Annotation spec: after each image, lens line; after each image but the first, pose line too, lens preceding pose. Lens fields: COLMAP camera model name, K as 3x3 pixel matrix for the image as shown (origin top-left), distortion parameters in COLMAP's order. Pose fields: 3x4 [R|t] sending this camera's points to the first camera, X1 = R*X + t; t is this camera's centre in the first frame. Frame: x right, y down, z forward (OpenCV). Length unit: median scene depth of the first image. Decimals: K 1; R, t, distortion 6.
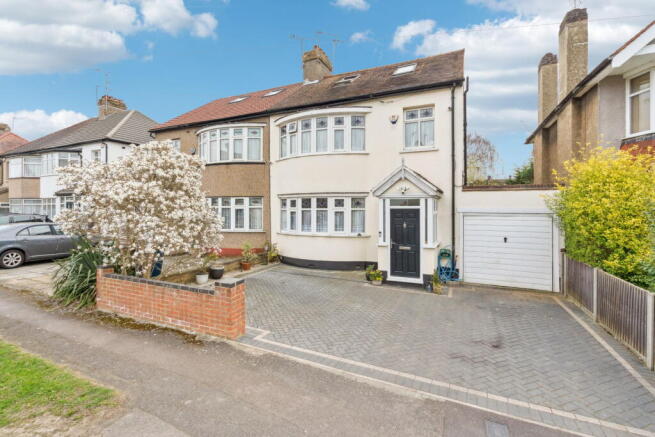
lens RADIAL K [[300.1, 0, 312.6], [0, 300.1, 206.3], [0, 0, 1]] dist [-0.006832, 0.002565]
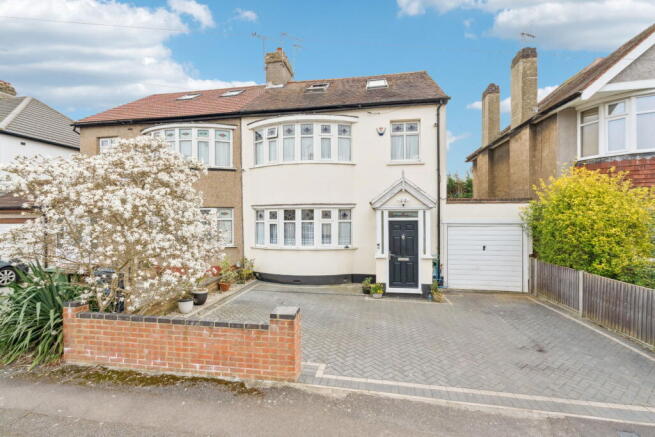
lens RADIAL K [[300.1, 0, 327.2], [0, 300.1, 219.4], [0, 0, 1]] dist [-0.006832, 0.002565]
pose [[0.963987, -0.005833, 0.265885, -0.218044], [0.003560, 0.999953, 0.009030, -0.005673], [-0.265926, -0.007758, 0.963962, 0.098991]]
